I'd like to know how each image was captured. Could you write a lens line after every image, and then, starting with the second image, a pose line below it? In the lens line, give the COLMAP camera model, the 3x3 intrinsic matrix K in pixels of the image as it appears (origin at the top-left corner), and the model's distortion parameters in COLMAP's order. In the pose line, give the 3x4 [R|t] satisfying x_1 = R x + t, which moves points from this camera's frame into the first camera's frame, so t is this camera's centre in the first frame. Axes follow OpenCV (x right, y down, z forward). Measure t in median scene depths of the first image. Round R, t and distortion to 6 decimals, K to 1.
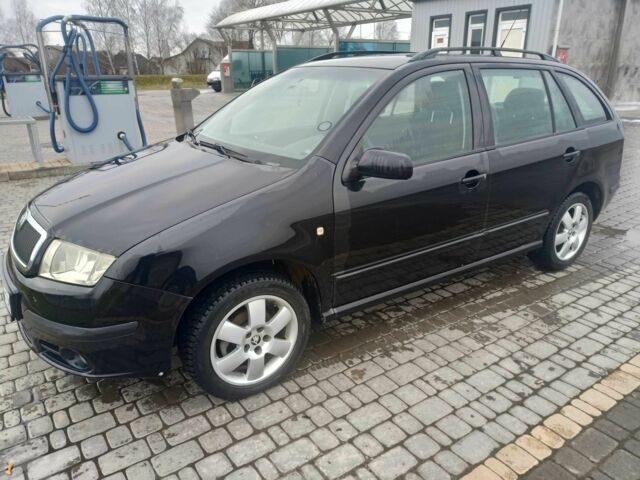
lens RADIAL K [[477.0, 0, 320.6], [0, 477.0, 239.4], [0, 0, 1]] dist [0.007652, -0.000898]
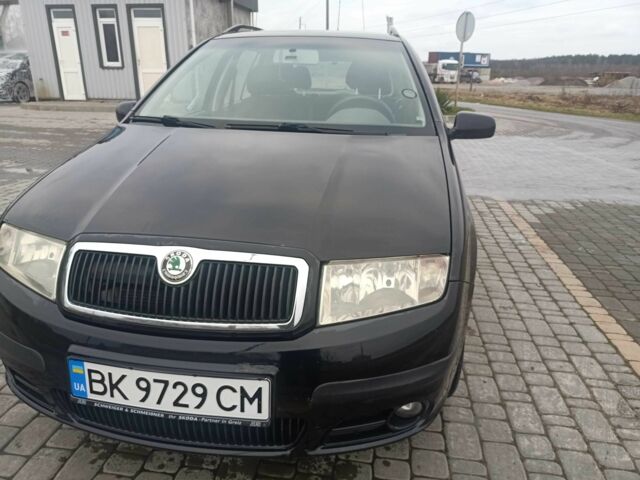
lens RADIAL K [[477.0, 0, 320.2], [0, 477.0, 240.4], [0, 0, 1]] dist [0.007652, -0.000898]
pose [[0.690873, -0.227049, 0.686399, -0.766197], [0.229869, 0.969125, 0.089203, -0.071704], [-0.685460, 0.096154, 0.721734, 0.407732]]
